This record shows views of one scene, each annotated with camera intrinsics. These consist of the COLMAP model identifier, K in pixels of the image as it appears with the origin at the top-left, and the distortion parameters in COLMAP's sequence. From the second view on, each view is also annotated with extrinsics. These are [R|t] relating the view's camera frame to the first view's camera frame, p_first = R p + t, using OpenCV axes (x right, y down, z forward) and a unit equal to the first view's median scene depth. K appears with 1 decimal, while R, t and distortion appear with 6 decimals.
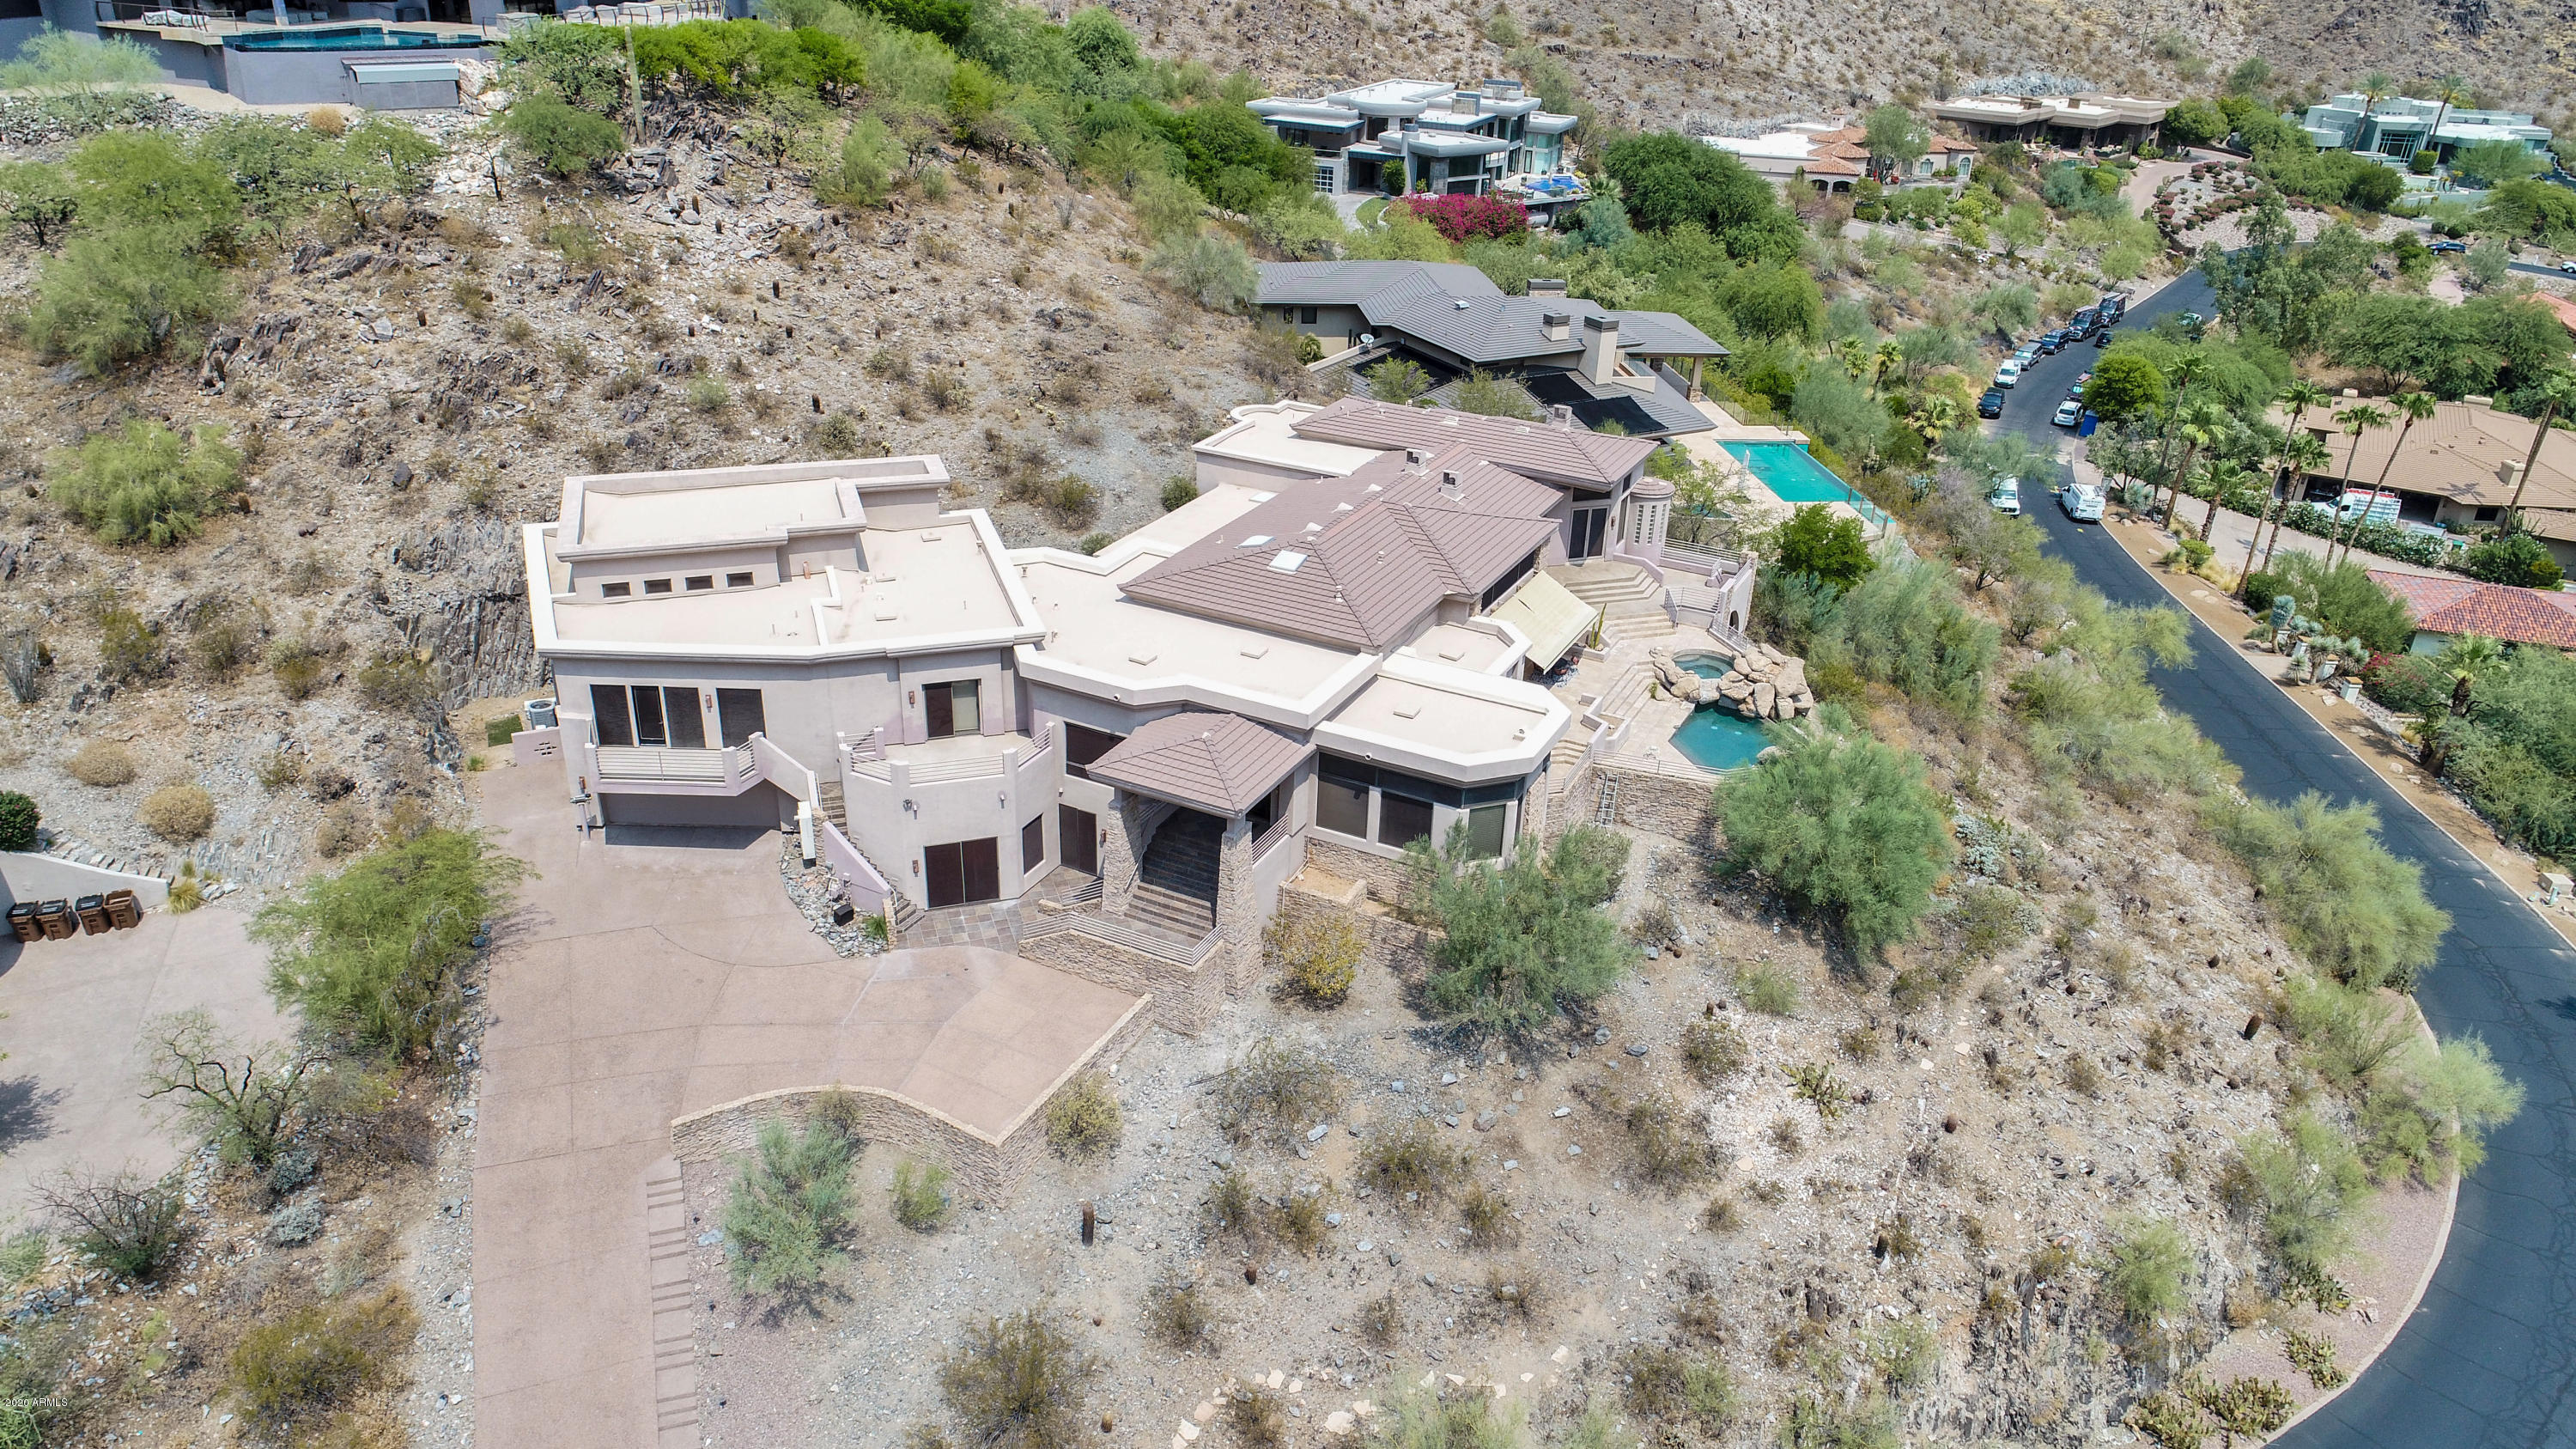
lens RADIAL K [[1747.1, 0, 1288.0], [0, 1747.1, 724.5], [0, 0, 1]] dist [0.000387, -0.000337]
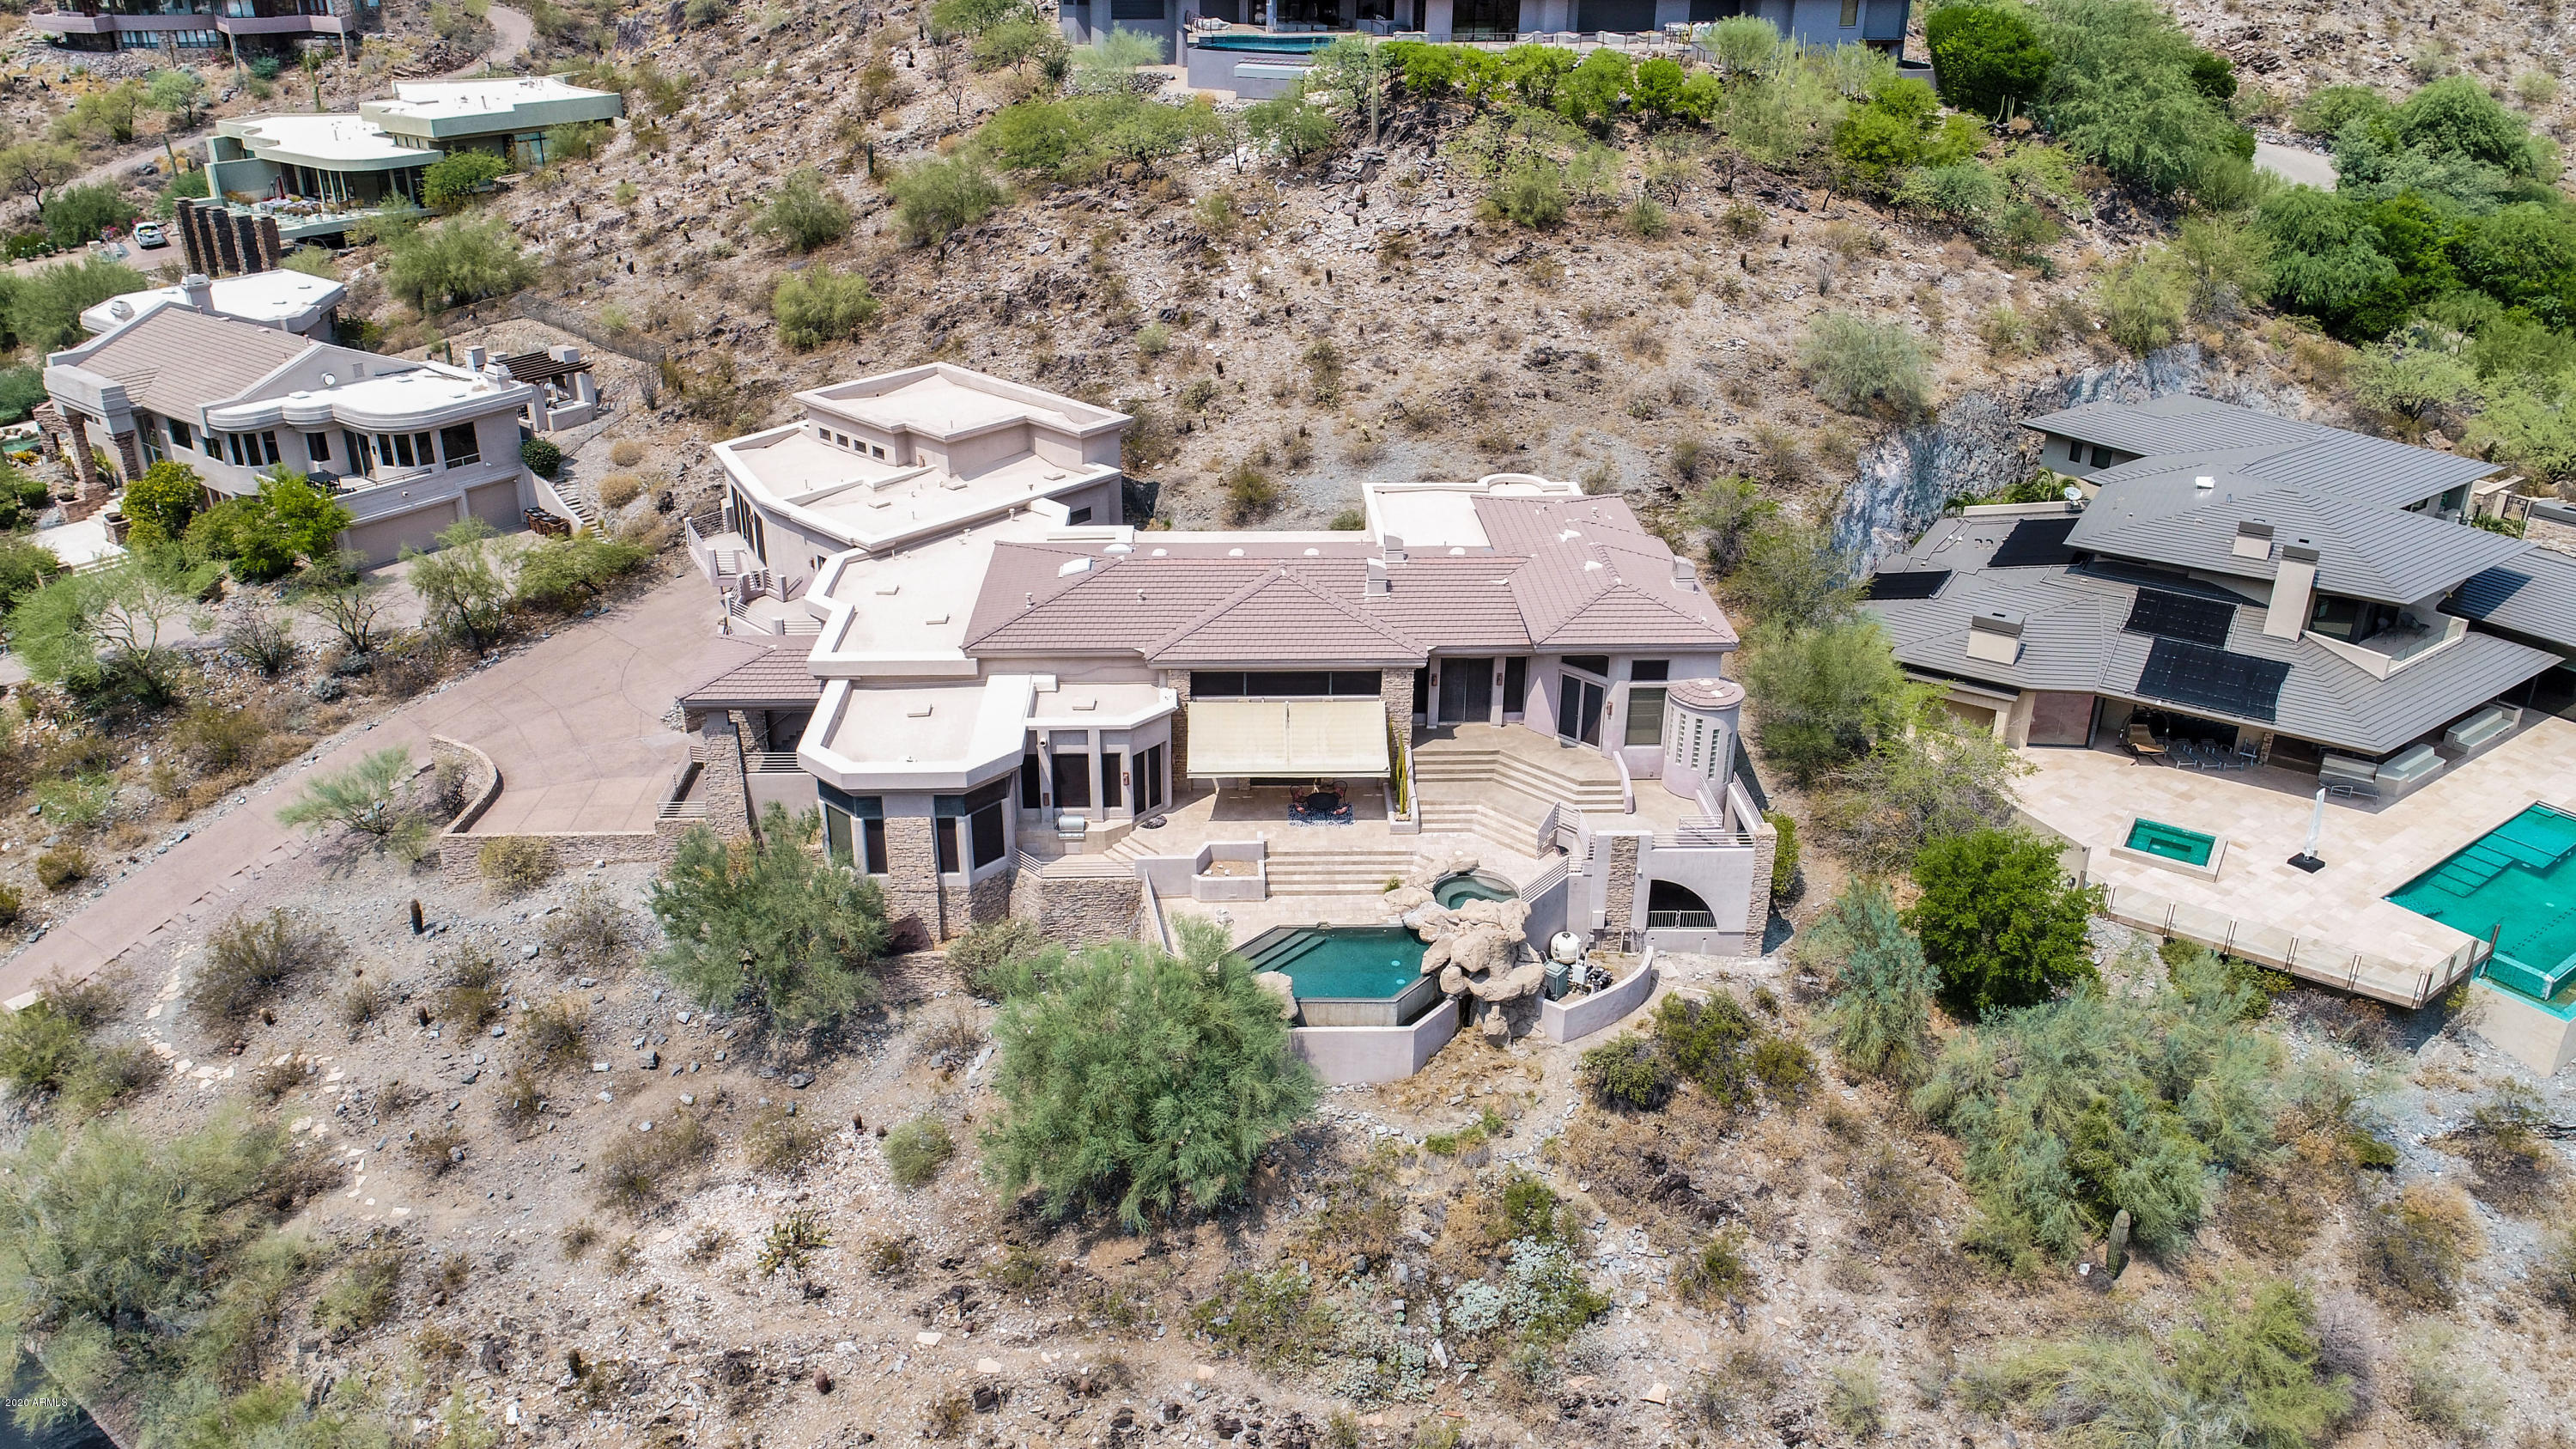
lens RADIAL K [[1802.5, 0, 1274.7], [0, 1802.5, 607.6], [0, 0, 1]] dist [0.001915, -0.005697]
pose [[0.483713, 0.300100, -0.822169, 1.121314], [-0.374965, 0.919860, 0.115152, -0.288625], [0.790837, 0.252584, 0.557474, 0.653091]]
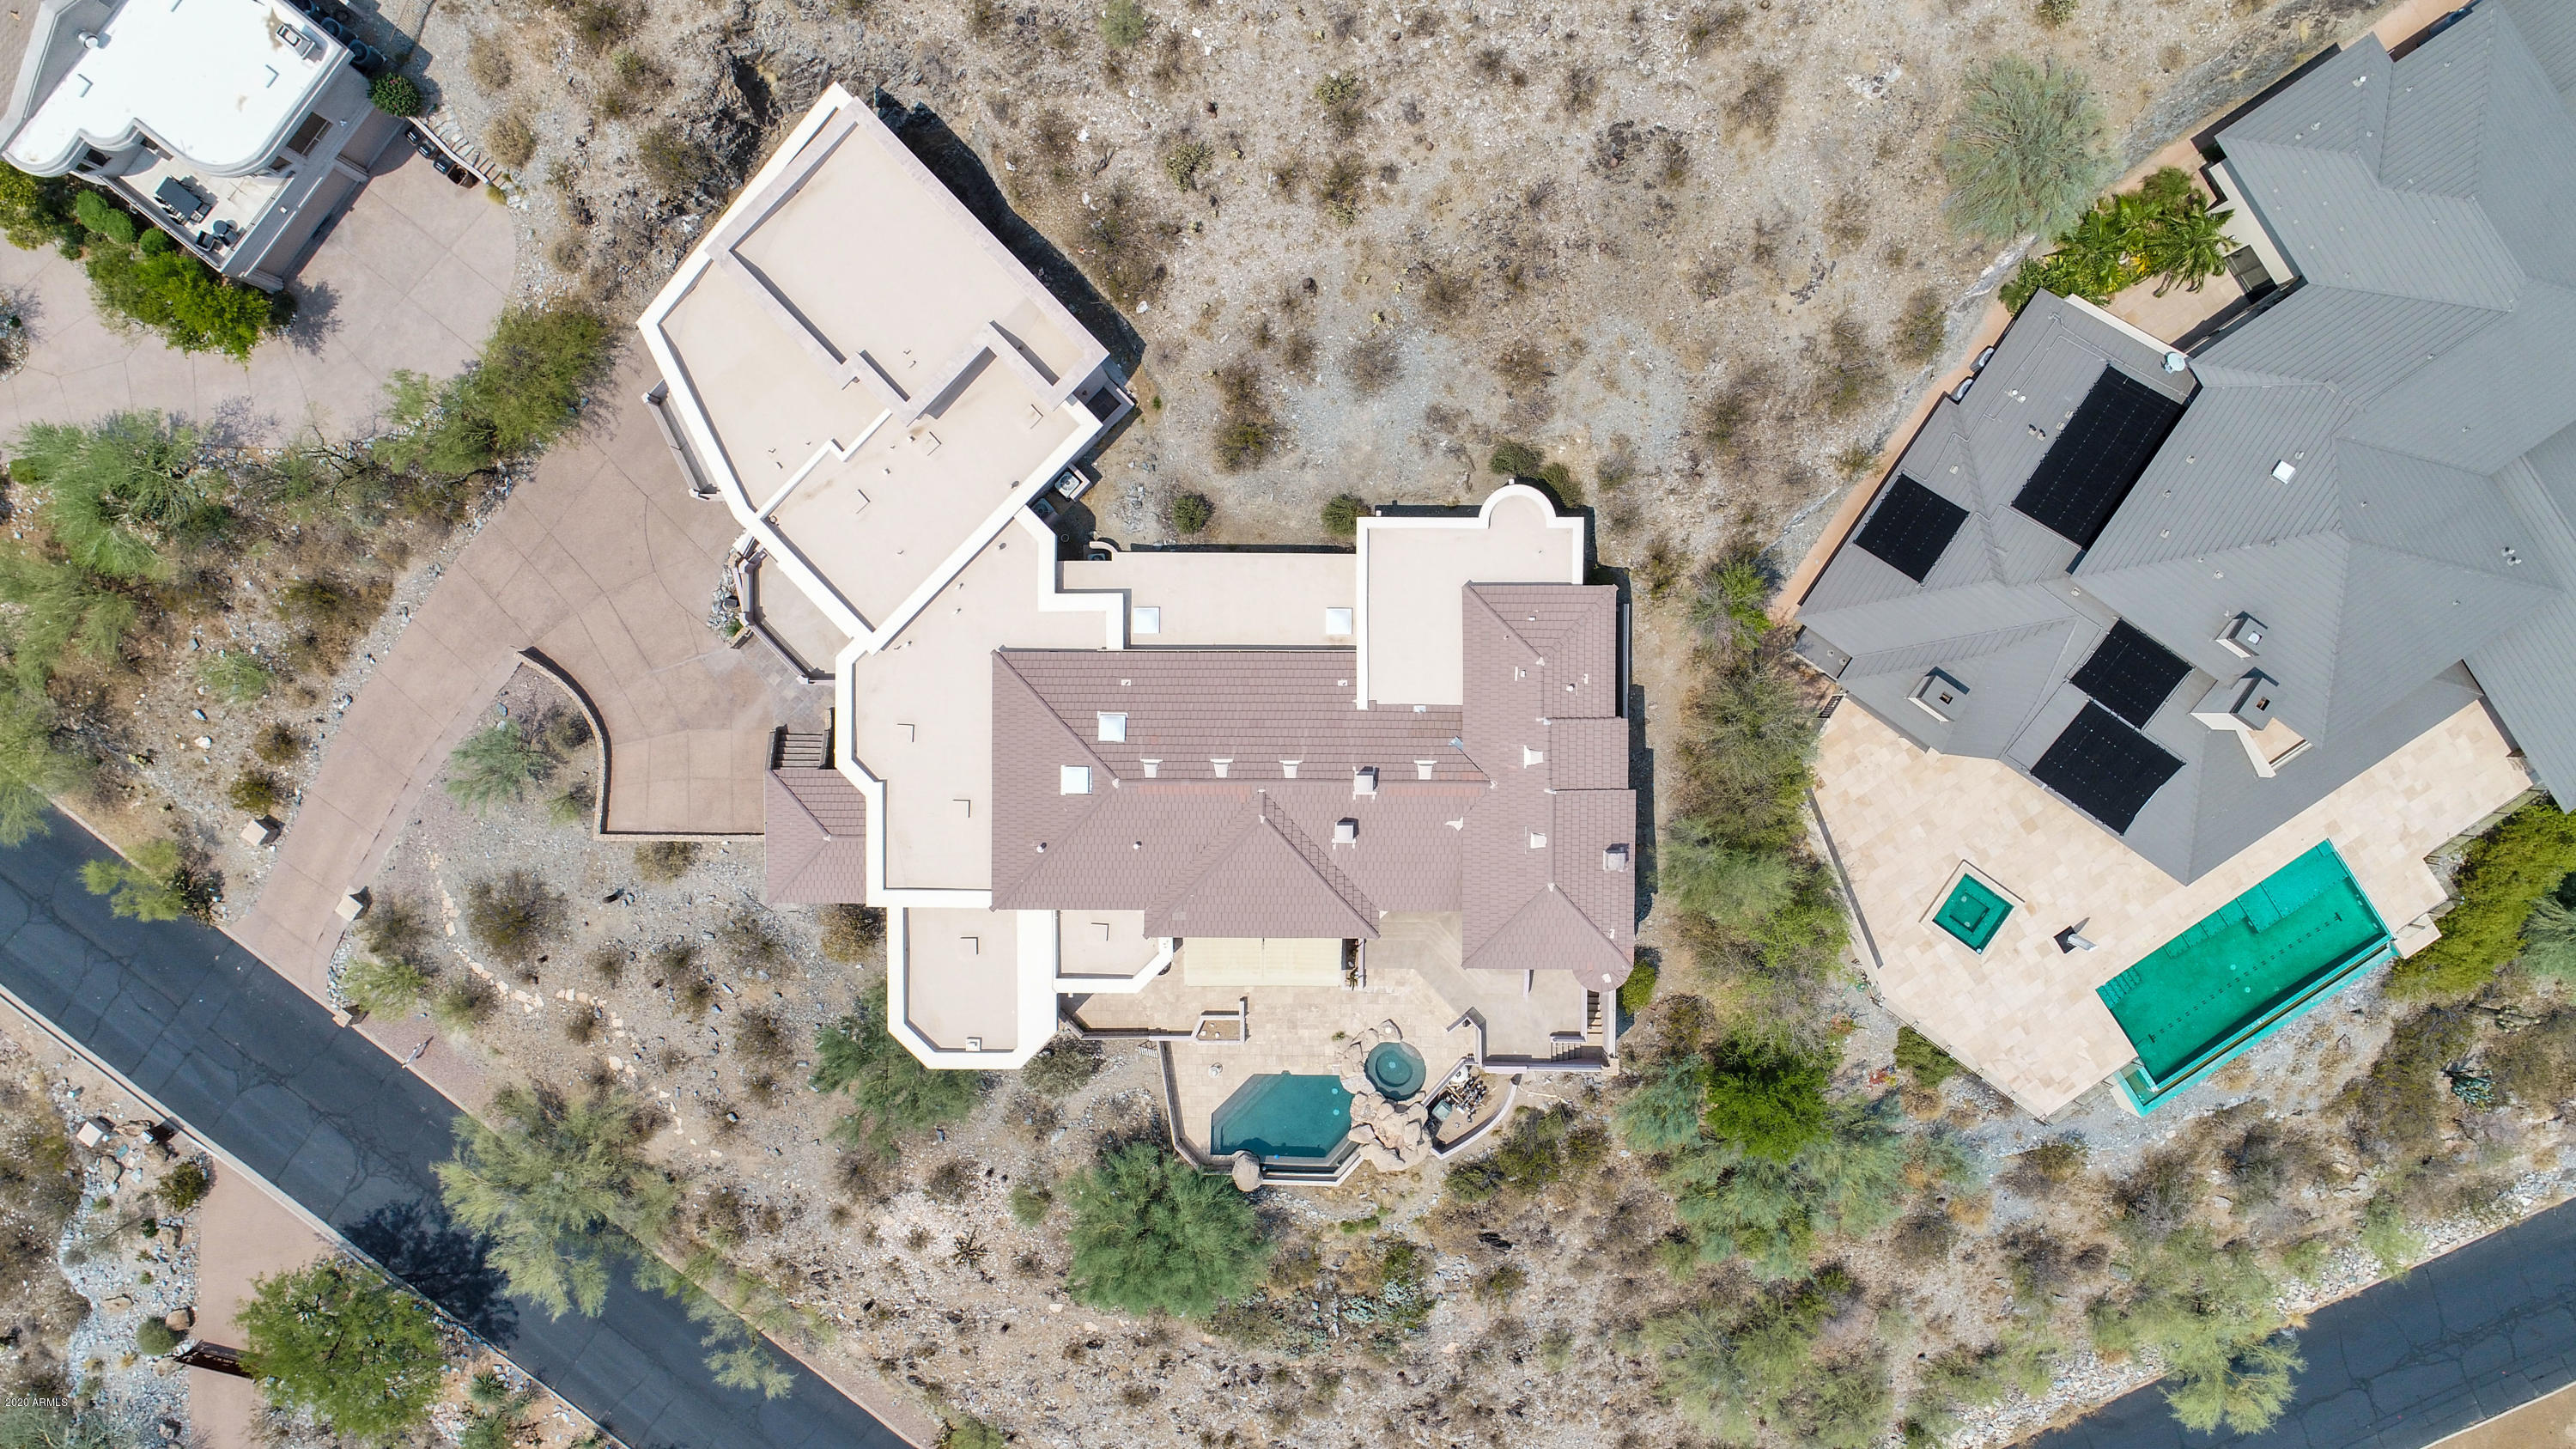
lens RADIAL K [[1747.1, 0, 1288.0], [0, 1747.1, 724.5], [0, 0, 1]] dist [0.000387, -0.000337]
pose [[0.451963, 0.891670, -0.025575, 0.069363], [-0.369320, 0.213142, 0.904529, -1.413581], [0.811993, -0.399368, 0.425644, 0.817454]]
